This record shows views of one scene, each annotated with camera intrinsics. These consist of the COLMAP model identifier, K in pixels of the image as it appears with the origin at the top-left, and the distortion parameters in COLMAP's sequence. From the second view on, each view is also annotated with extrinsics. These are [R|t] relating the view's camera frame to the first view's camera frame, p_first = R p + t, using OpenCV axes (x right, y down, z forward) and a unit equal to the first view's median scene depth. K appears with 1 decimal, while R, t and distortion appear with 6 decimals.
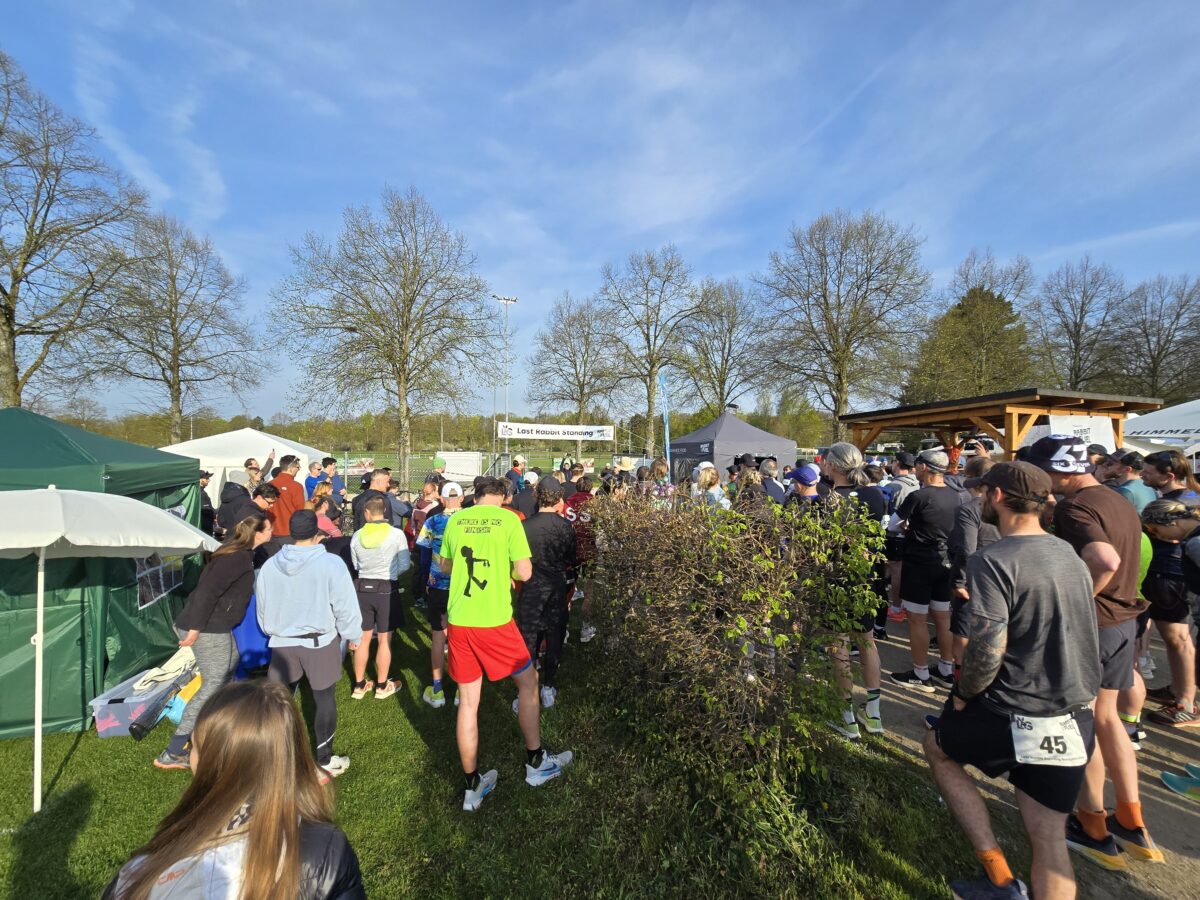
lens RADIAL K [[480.6, 0, 600.0], [0, 480.6, 450.0], [0, 0, 1]] dist [-0.000166, -0.000006]
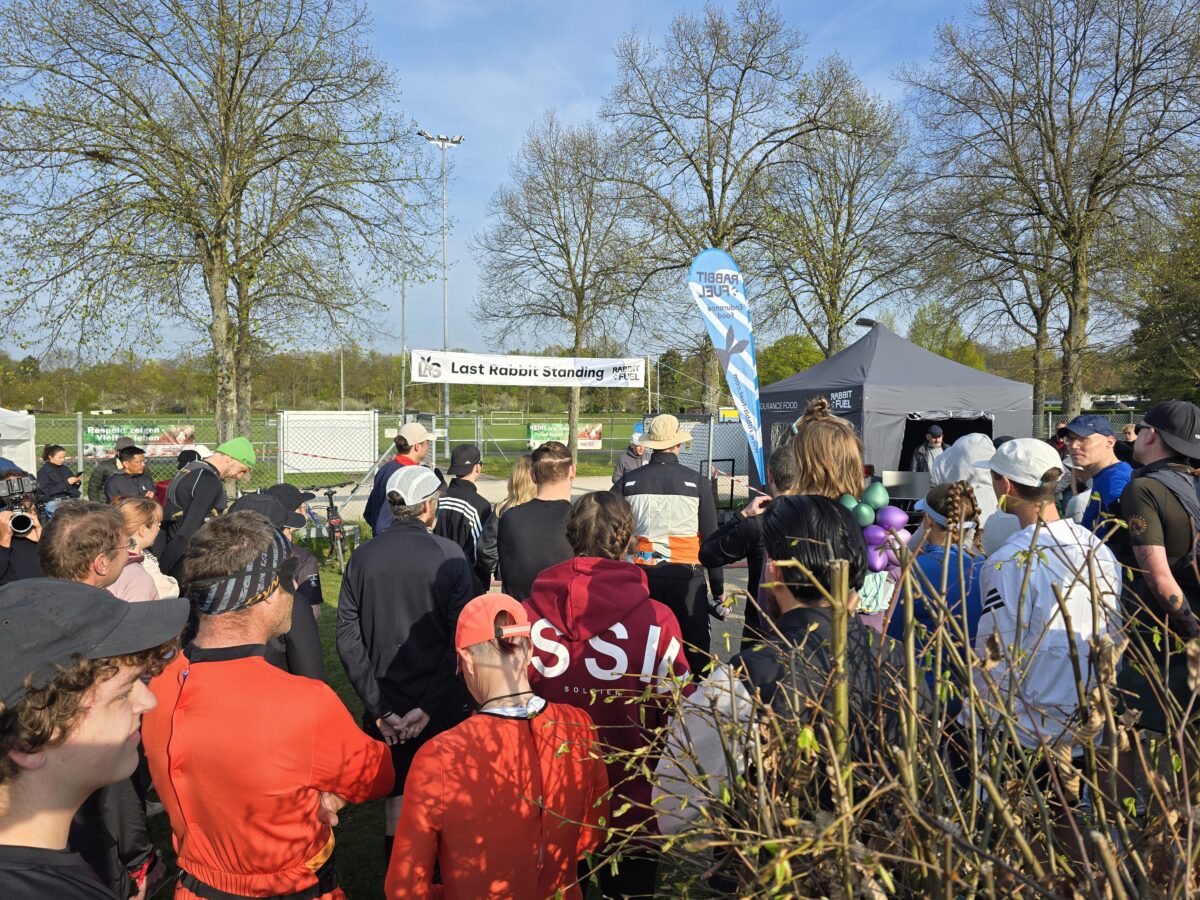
lens RADIAL K [[792.0, 0, 603.0], [0, 792.0, 422.4], [0, 0, 1]] dist [-0.000463, 0.295414]
pose [[0.999960, -0.005693, -0.006915, -0.008716], [0.005802, 0.999858, 0.015850, 0.002959], [0.006823, -0.015890, 0.999850, 0.146430]]
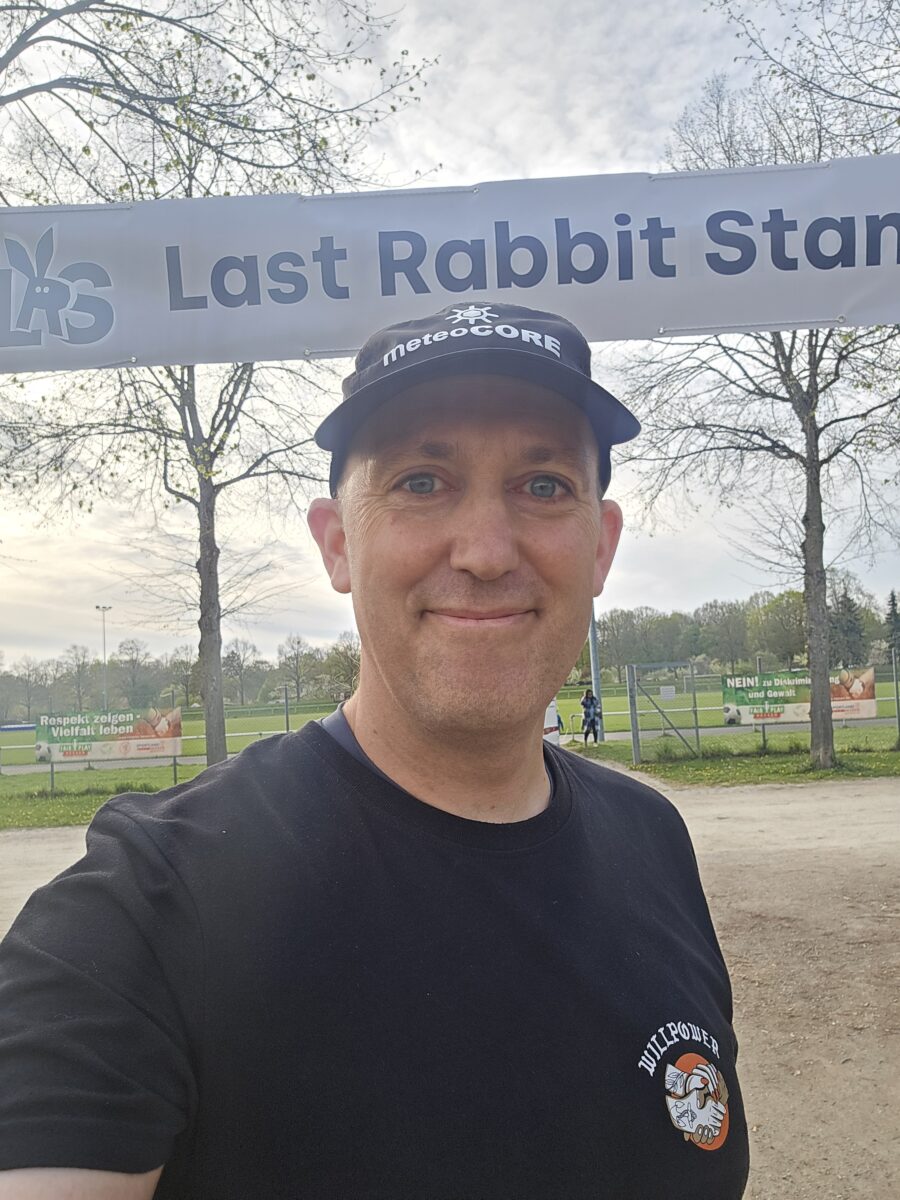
lens RADIAL K [[868.1, 0, 450.0], [0, 868.1, 600.0], [0, 0, 1]] dist [-0.019229, 0.000495]
pose [[0.909992, -0.105931, -0.400866, -0.059908], [0.066402, 0.991567, -0.111290, 0.034602], [0.409274, 0.074655, 0.909352, 0.775909]]
